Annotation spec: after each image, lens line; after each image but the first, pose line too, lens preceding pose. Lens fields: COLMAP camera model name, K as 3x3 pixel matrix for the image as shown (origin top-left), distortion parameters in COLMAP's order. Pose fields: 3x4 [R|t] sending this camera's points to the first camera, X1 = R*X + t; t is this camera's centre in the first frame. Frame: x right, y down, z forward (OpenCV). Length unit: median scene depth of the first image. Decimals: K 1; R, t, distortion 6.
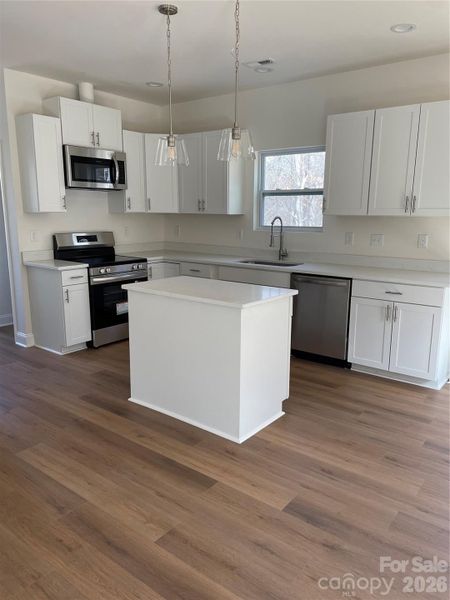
lens RADIAL K [[458.5, 0, 224.8], [0, 458.5, 301.7], [0, 0, 1]] dist [0.042140, 0.000059]
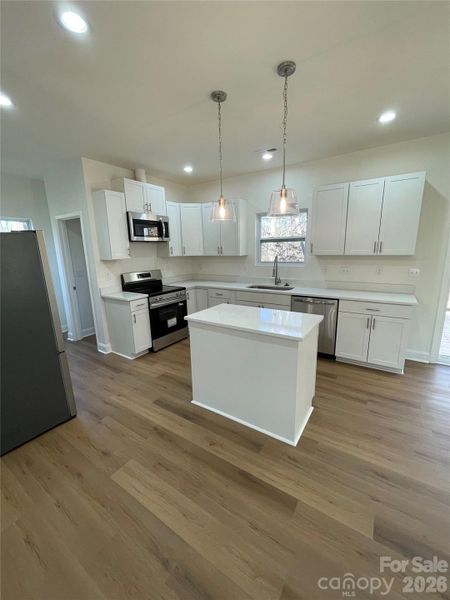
lens RADIAL K [[247.5, 0, 225.0], [0, 247.5, 300.0], [0, 0, 1]] dist [0.000558, 0.000021]
pose [[0.996462, -0.045593, 0.070603, -0.116467], [0.045182, 0.998951, 0.007413, -0.061310], [-0.070867, -0.004197, 0.997477, 0.224457]]
